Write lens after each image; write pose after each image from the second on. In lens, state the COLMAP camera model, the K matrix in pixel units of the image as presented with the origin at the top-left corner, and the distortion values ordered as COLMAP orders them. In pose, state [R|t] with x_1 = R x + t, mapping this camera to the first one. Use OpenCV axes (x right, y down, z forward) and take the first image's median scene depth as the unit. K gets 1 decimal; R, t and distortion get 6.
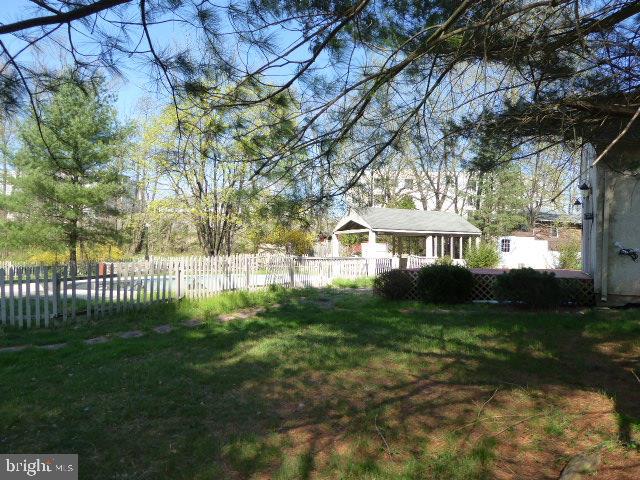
lens RADIAL K [[448.7, 0, 321.4], [0, 448.7, 231.9], [0, 0, 1]] dist [-0.048440, 0.020777]
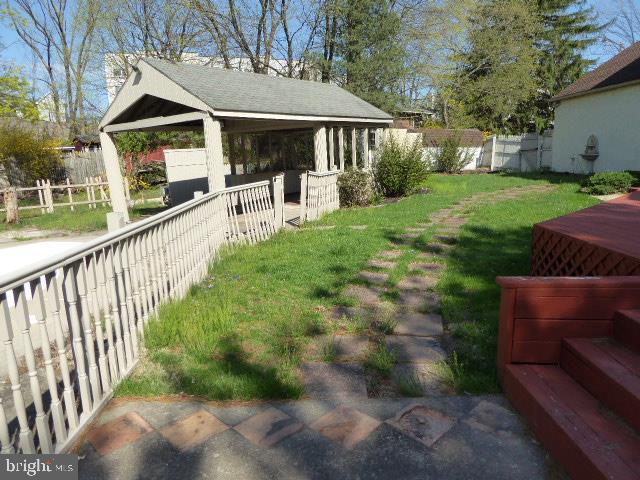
lens RADIAL K [[448.7, 0, 321.4], [0, 448.7, 231.9], [0, 0, 1]] dist [-0.048440, 0.020777]
pose [[0.888400, -0.140343, 0.437093, 0.017296], [0.041433, 0.972751, 0.228120, 0.008373], [-0.457197, -0.184552, 0.870006, 0.557057]]
